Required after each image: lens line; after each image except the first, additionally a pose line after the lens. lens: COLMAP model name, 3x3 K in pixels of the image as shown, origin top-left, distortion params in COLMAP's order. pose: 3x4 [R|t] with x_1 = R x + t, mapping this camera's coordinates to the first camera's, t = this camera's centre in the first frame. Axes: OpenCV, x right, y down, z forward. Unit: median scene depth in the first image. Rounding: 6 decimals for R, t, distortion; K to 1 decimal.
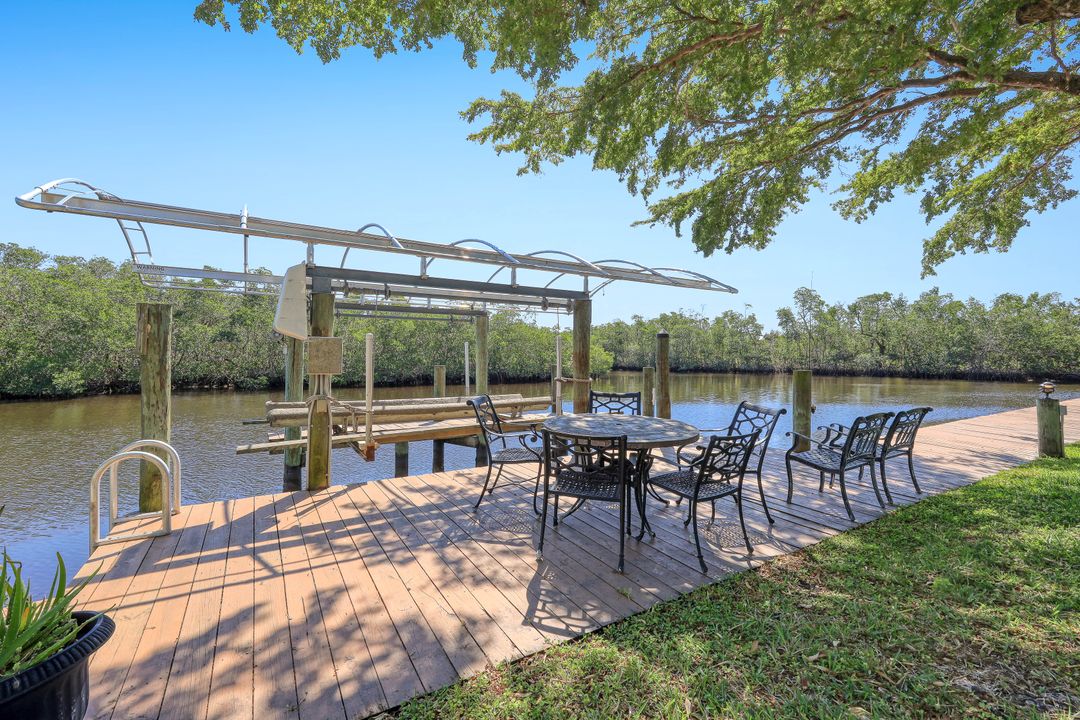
lens RADIAL K [[460.5, 0, 532.9], [0, 460.5, 358.2], [0, 0, 1]] dist [-0.001062, -0.000635]
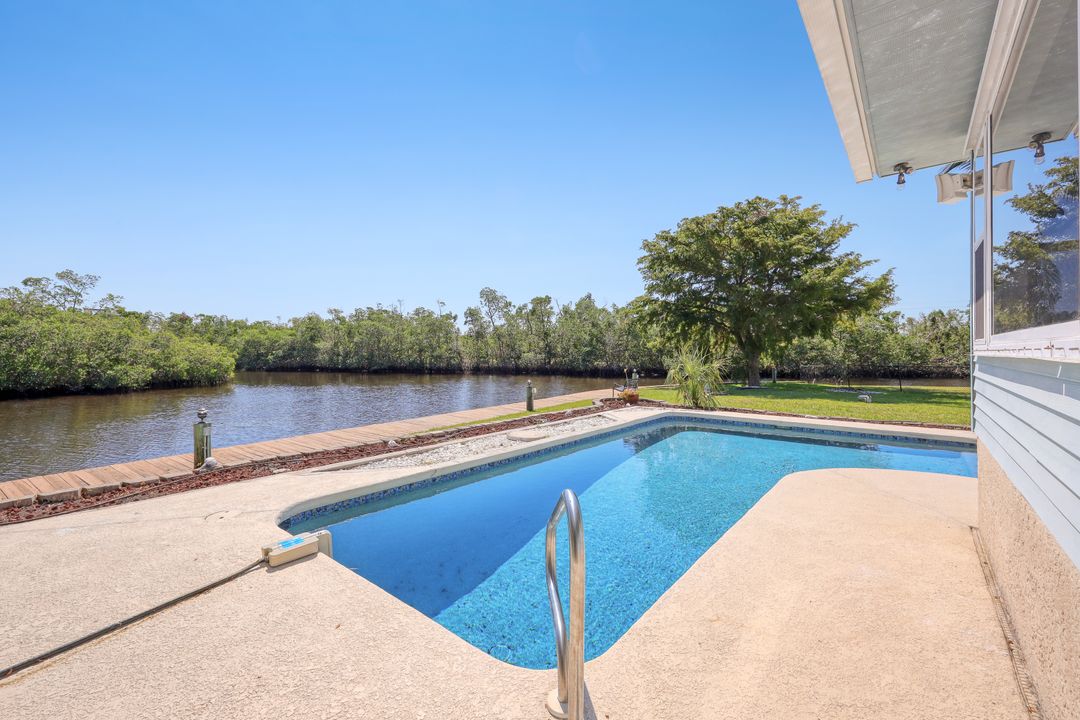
lens RADIAL K [[460.5, 0, 533.8], [0, 460.5, 354.9], [0, 0, 1]] dist [-0.001062, -0.000635]
pose [[0.904713, -0.005630, 0.425985, 0.262043], [0.004538, 0.999983, 0.003579, -0.008114], [-0.425998, -0.001304, 0.904723, 0.036494]]
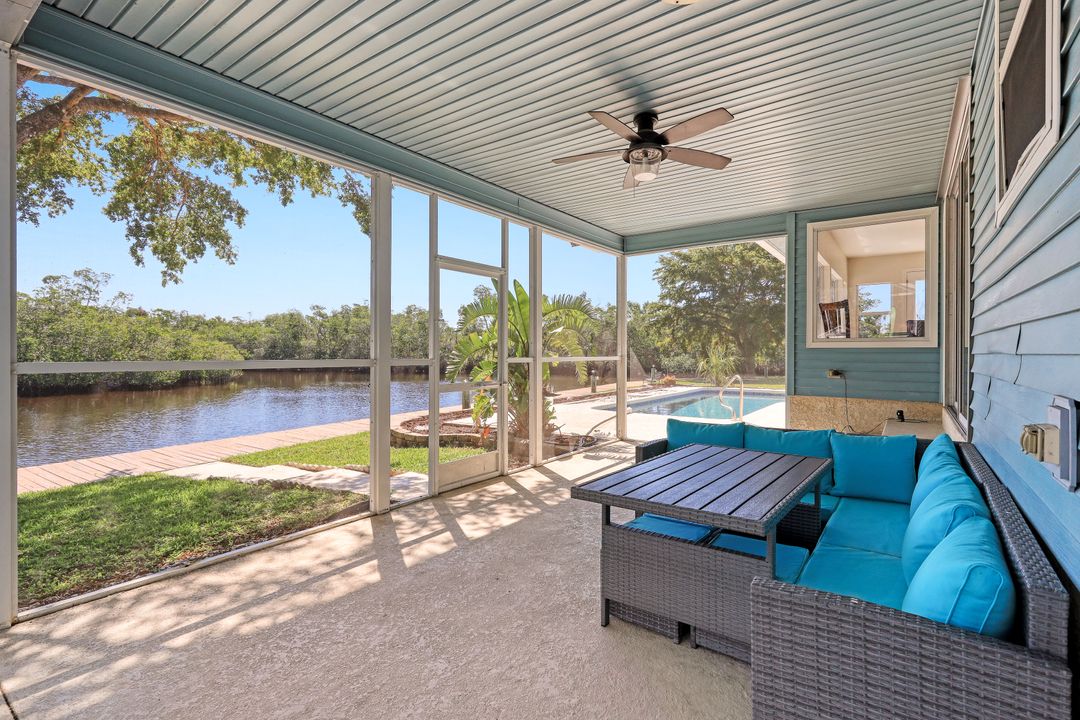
lens RADIAL K [[517.7, 0, 534.9], [0, 517.7, 355.1], [0, 0, 1]] dist [-0.003893, 0.001030]
pose [[0.874665, -0.004082, 0.484711, 0.153404], [0.002159, 0.999987, 0.004526, -0.007200], [-0.484724, -0.002912, 0.874663, -0.041241]]
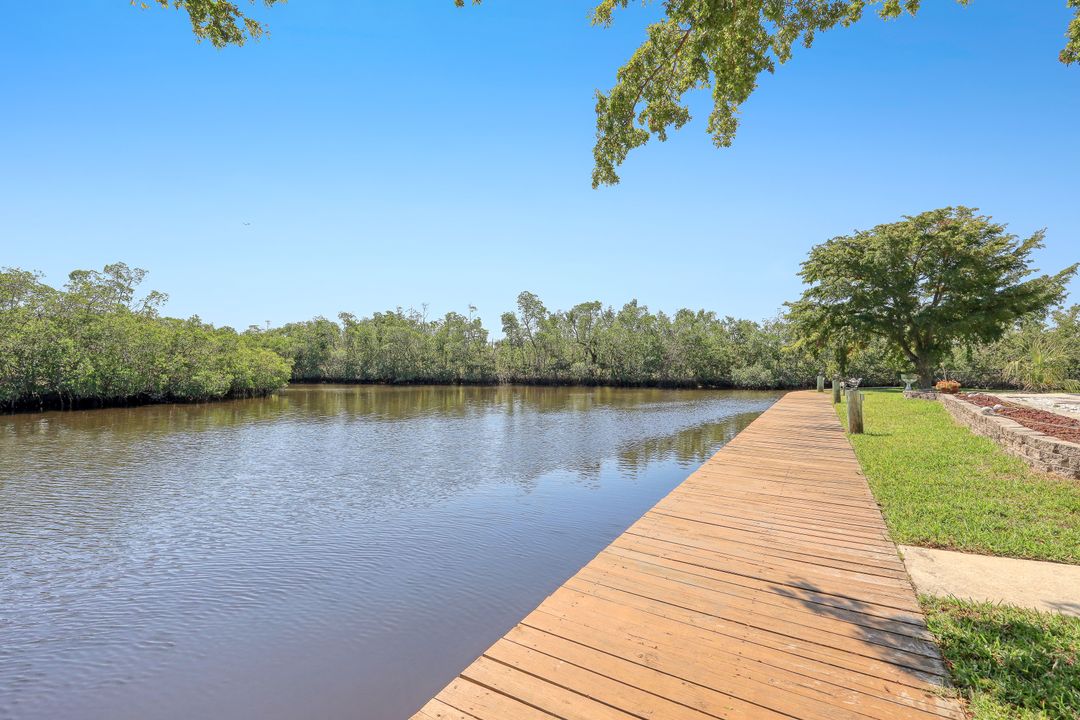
lens RADIAL K [[517.7, 0, 536.8], [0, 517.7, 362.8], [0, 0, 1]] dist [-0.003893, 0.001030]
pose [[0.863199, 0.003856, 0.504848, 0.081578], [0.000977, 0.999956, -0.009308, 0.000898], [-0.504862, 0.008528, 0.863158, 0.089252]]
